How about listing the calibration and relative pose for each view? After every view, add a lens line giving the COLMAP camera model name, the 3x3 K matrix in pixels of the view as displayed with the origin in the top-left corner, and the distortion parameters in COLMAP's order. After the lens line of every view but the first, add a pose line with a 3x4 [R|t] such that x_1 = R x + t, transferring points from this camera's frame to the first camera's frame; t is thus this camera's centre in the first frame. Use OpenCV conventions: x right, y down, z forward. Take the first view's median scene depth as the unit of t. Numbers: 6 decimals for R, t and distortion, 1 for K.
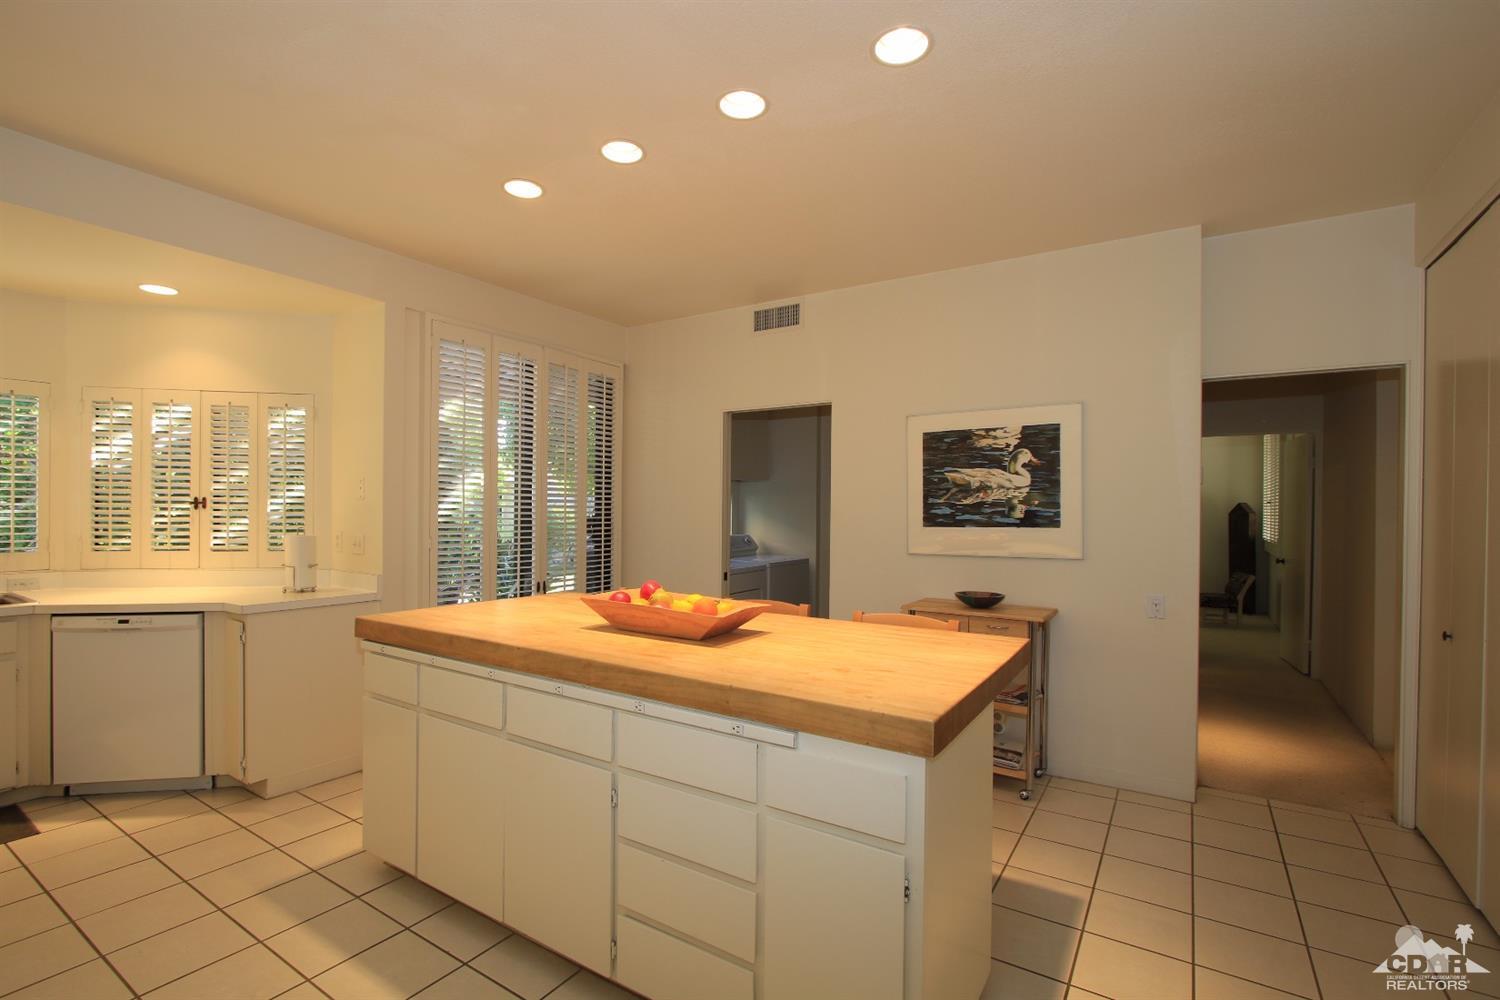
lens RADIAL K [[703.1, 0, 743.5], [0, 703.1, 507.9], [0, 0, 1]] dist [-0.016586, 0.001138]
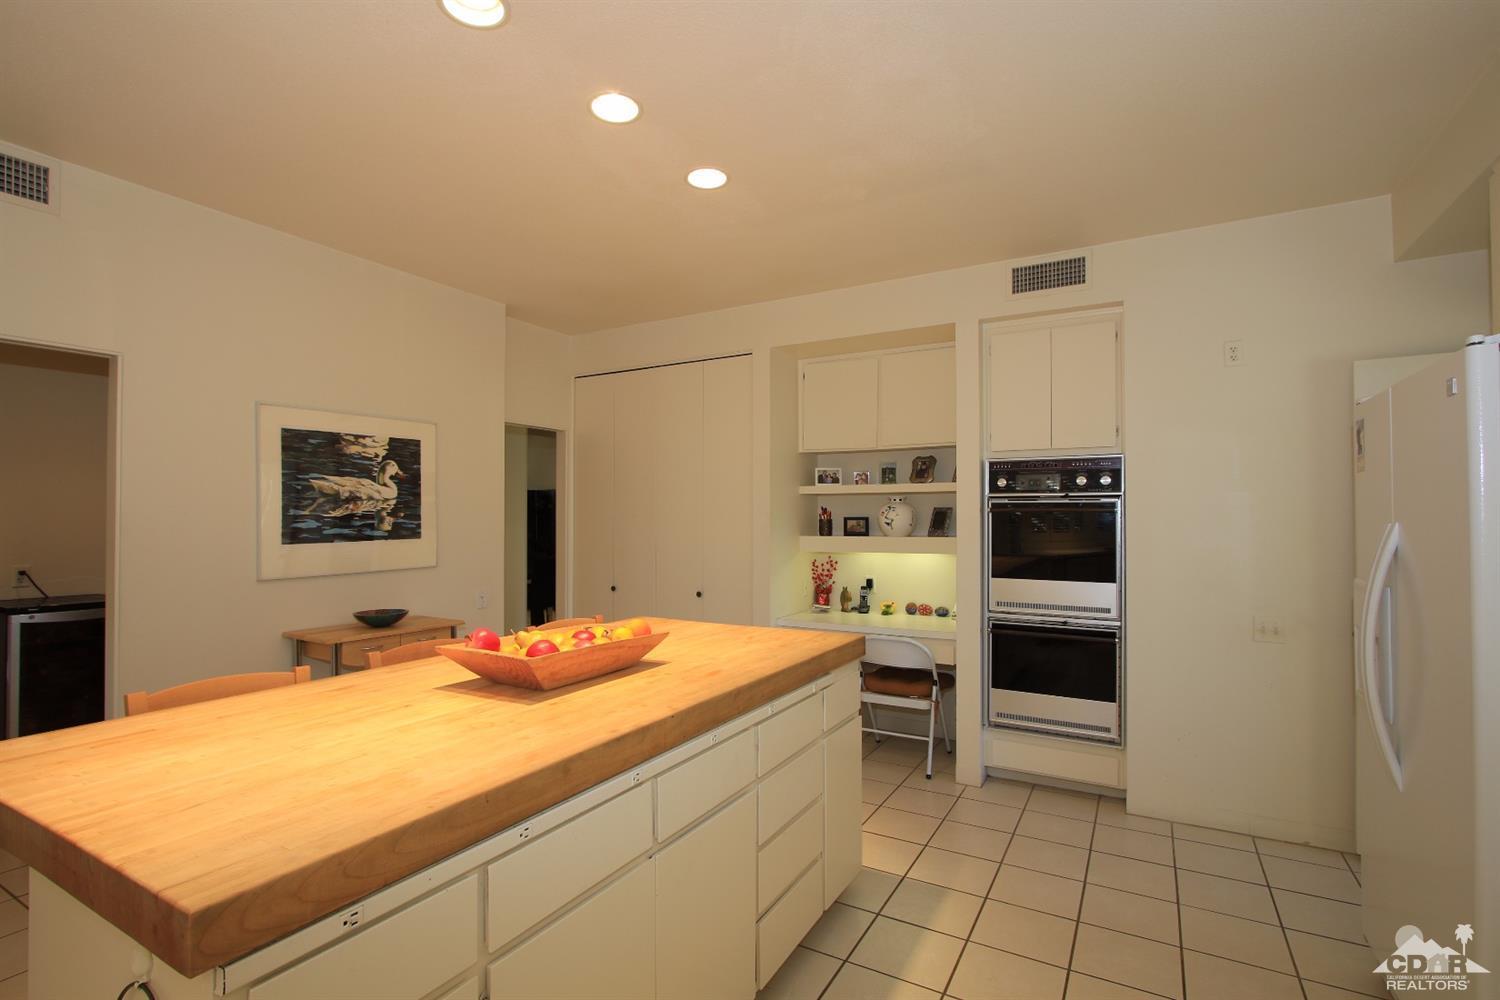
lens RADIAL K [[703.1, 0, 744.4], [0, 703.1, 504.8], [0, 0, 1]] dist [-0.016586, 0.001138]
pose [[-0.060249, 0.010244, 0.998131, -0.608193], [0.000093, 0.999947, -0.010257, -0.011014], [-0.998183, -0.000525, -0.060247, 0.545707]]
